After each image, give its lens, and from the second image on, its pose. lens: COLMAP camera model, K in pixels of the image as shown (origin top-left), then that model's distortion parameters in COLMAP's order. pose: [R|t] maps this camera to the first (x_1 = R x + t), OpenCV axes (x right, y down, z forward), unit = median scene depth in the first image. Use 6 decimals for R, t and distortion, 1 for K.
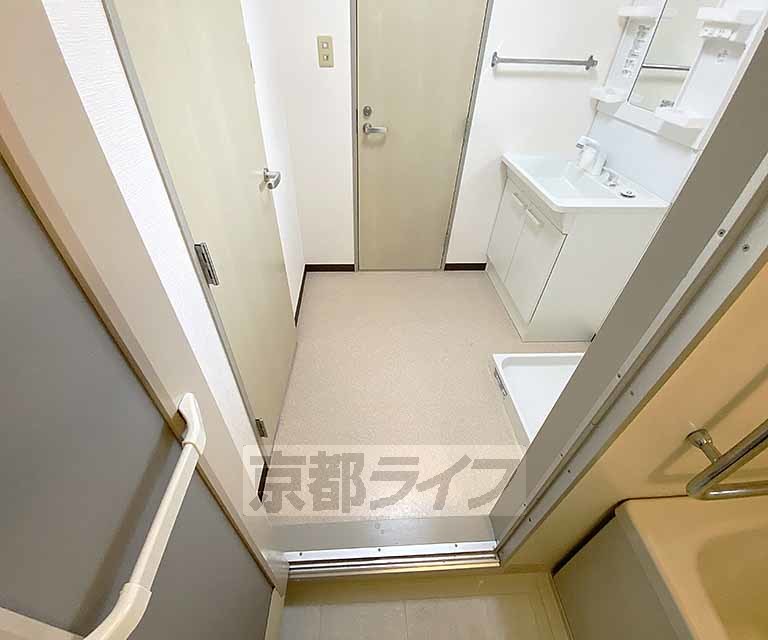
lens RADIAL K [[356.7, 0, 373.9], [0, 356.7, 319.6], [0, 0, 1]] dist [0.017205, -0.019906]
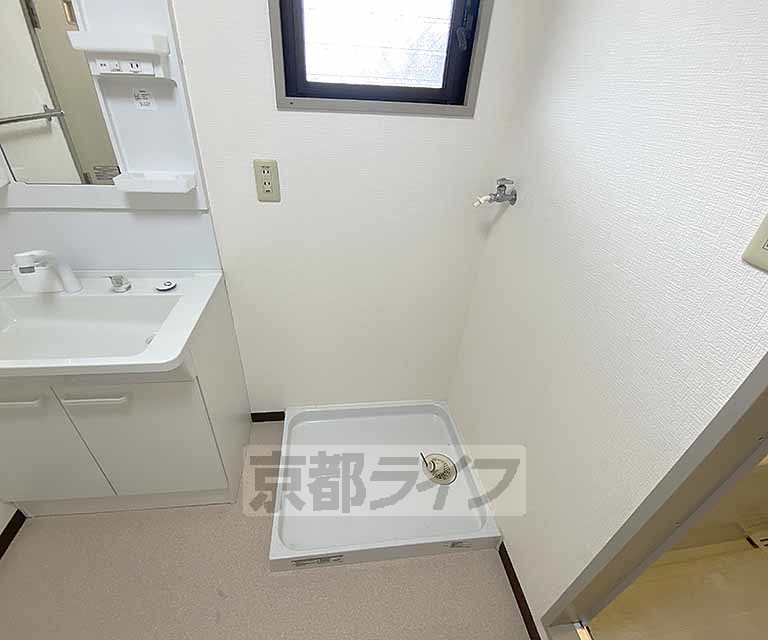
lens RADIAL K [[356.7, 0, 373.9], [0, 356.7, 319.6], [0, 0, 1]] dist [0.017205, -0.019906]
pose [[-0.066097, -0.569090, 0.819614, 0.047008], [0.608268, 0.628159, 0.485208, -0.401730], [-0.790975, 0.530616, 0.304640, 0.477351]]
